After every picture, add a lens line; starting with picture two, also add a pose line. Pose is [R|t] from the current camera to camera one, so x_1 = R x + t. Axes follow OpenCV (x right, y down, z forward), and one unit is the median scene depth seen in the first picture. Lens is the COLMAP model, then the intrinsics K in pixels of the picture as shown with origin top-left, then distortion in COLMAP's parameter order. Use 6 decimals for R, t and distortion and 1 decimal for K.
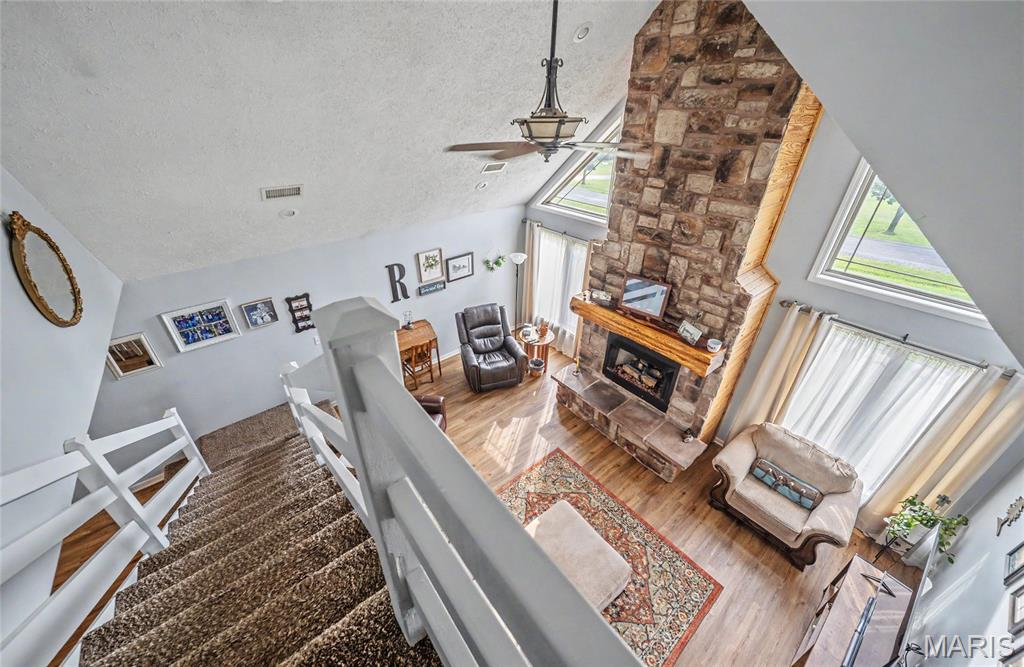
lens RADIAL K [[360.3, 0, 506.1], [0, 360.3, 327.3], [0, 0, 1]] dist [0.002397, -0.000282]
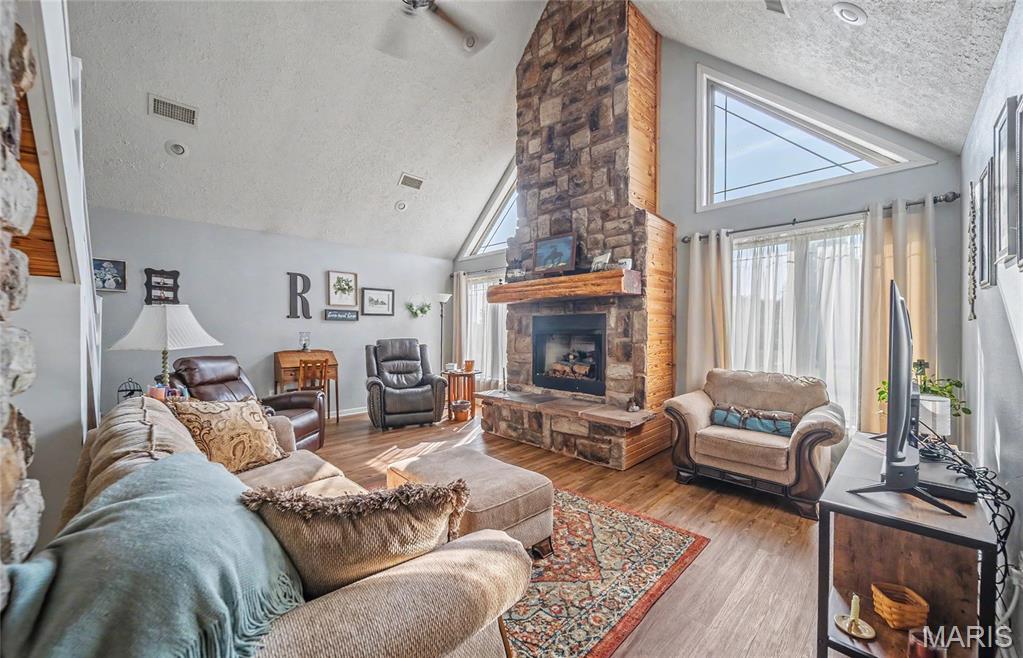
lens RADIAL K [[376.2, 0, 514.7], [0, 376.2, 335.0], [0, 0, 1]] dist [-0.001735, -0.000256]
pose [[0.993161, -0.002101, 0.116735, 0.156359], [0.059076, 0.871445, -0.486923, 0.576393], [-0.100705, 0.490489, 0.865609, 0.242457]]
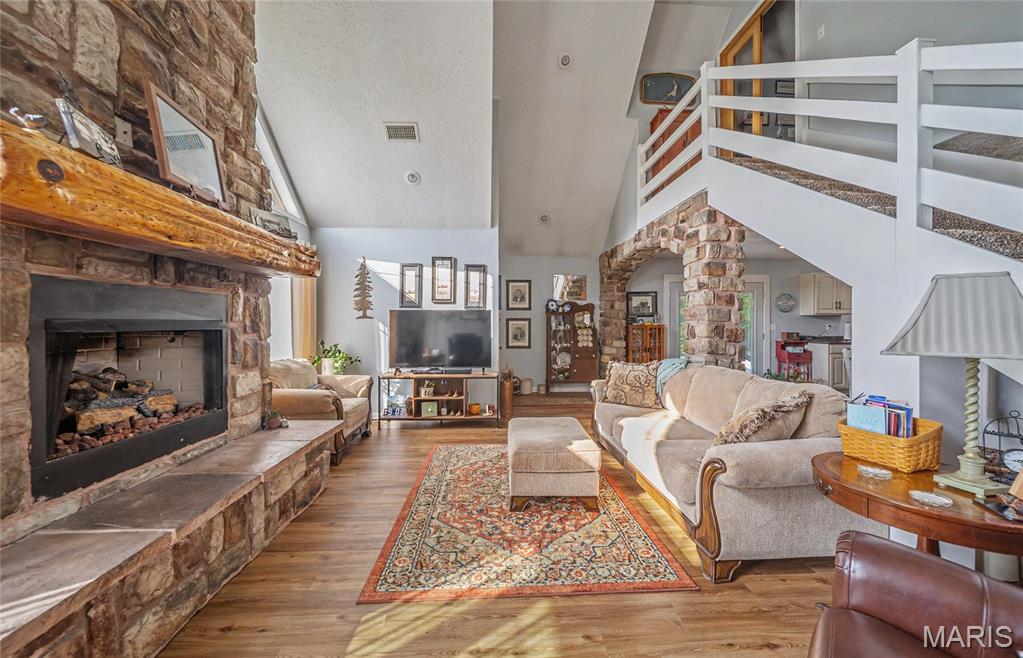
lens RADIAL K [[376.2, 0, 503.3], [0, 376.2, 331.7], [0, 0, 1]] dist [-0.001735, -0.000256]
pose [[-0.794646, -0.017544, 0.606820, -0.192382], [0.301447, 0.856238, 0.419507, 0.020655], [-0.526943, 0.516283, -0.675117, 1.199160]]
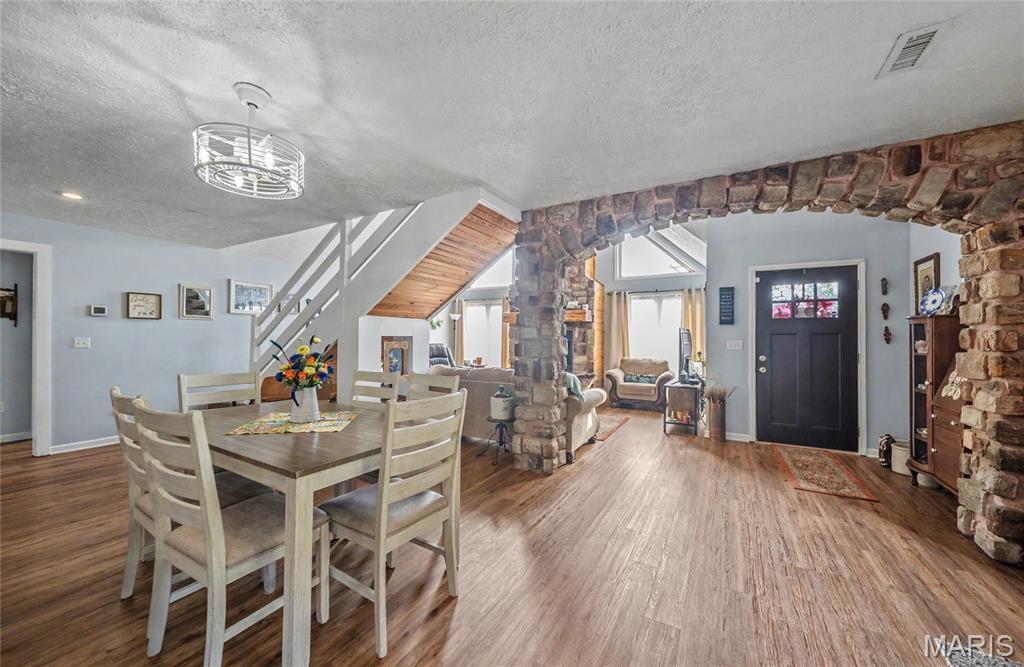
lens RADIAL K [[360.3, 0, 508.4], [0, 360.3, 338.3], [0, 0, 1]] dist [0.002397, -0.000282]
pose [[0.931846, 0.002883, 0.362842, -0.427506], [0.178808, 0.866477, -0.466096, 0.875913], [-0.315738, 0.499209, 0.806908, -0.282195]]
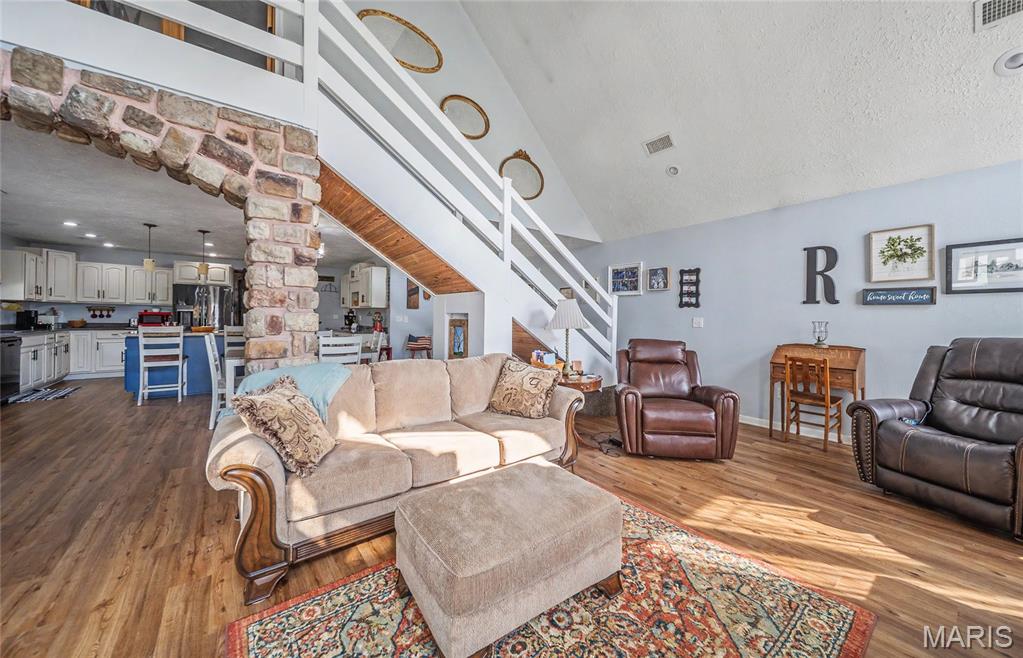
lens RADIAL K [[376.2, 0, 510.8], [0, 376.2, 316.4], [0, 0, 1]] dist [-0.001735, -0.000256]
pose [[-0.009403, -0.006504, -0.999935, 0.547937], [-0.510388, 0.859944, -0.000794, 0.319402], [0.859893, 0.510348, -0.011405, 0.698354]]
